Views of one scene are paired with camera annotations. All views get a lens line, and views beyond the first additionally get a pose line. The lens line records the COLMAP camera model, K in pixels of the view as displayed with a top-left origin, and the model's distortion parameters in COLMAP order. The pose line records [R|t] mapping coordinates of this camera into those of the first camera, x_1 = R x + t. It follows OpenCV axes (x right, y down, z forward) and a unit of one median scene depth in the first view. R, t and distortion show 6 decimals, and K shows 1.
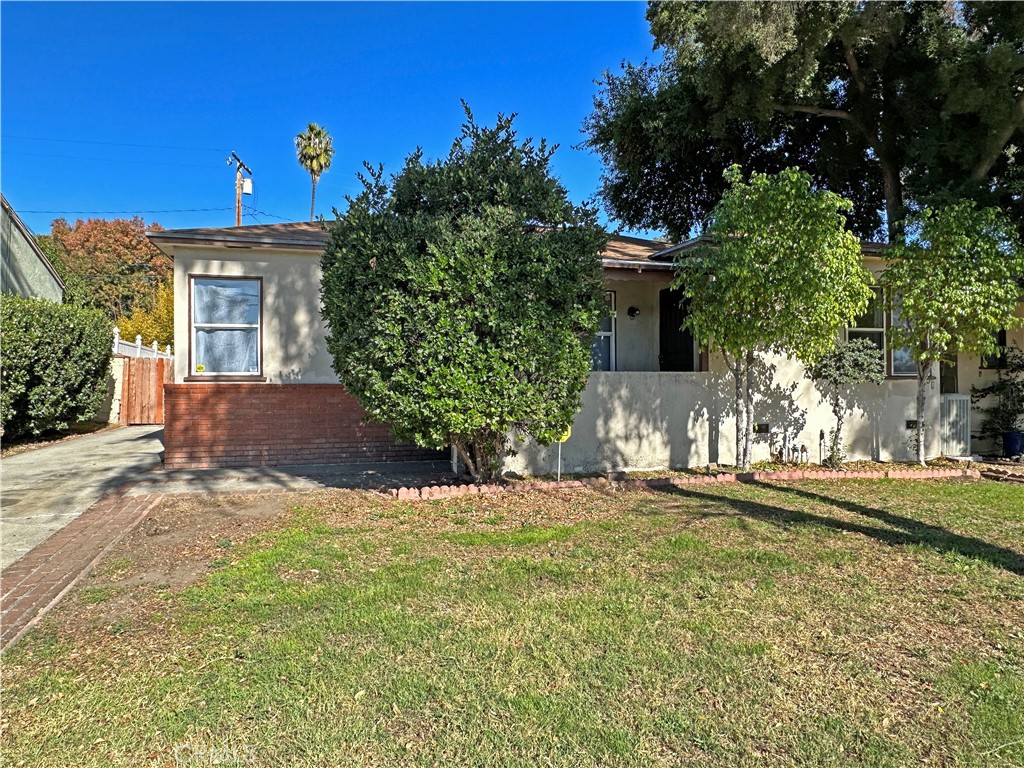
lens RADIAL K [[650.2, 0, 509.0], [0, 650.2, 381.7], [0, 0, 1]] dist [-0.004631, 0.000179]
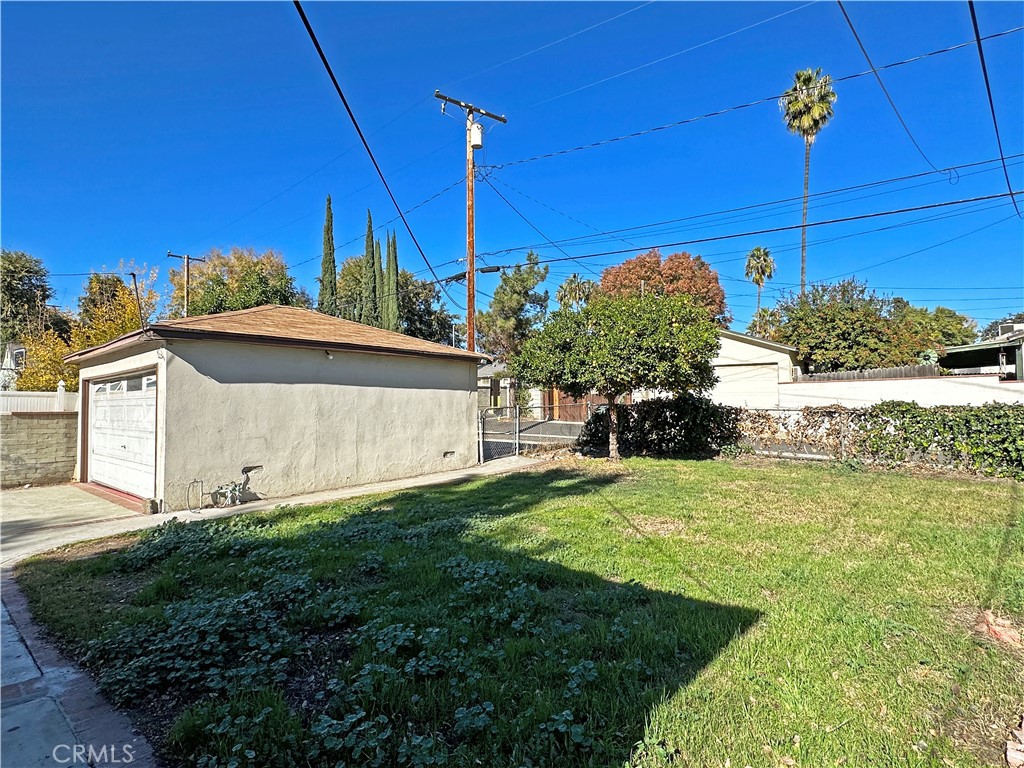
lens RADIAL K [[553.6, 0, 511.8], [0, 553.6, 389.3], [0, 0, 1]] dist [-0.002363, -0.000009]
pose [[0.519832, -0.031180, -0.853699, 0.104915], [0.005965, 0.999442, -0.032870, -0.000877], [0.854248, 0.011994, 0.519728, 0.586182]]
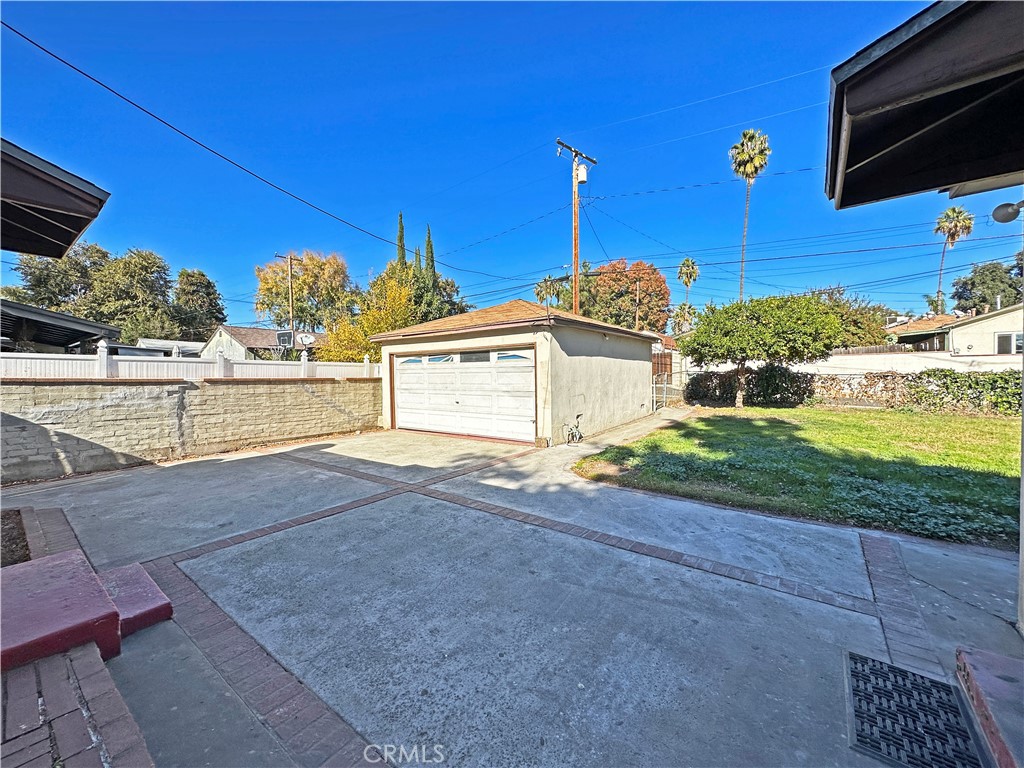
lens RADIAL K [[411.7, 0, 511.3], [0, 411.7, 385.5], [0, 0, 1]] dist [-0.001735, 0.000470]
pose [[0.593393, 0.016167, -0.804750, 0.028069], [0.009387, 0.999591, 0.027003, -0.001385], [0.804858, -0.023578, 0.592999, 0.441473]]
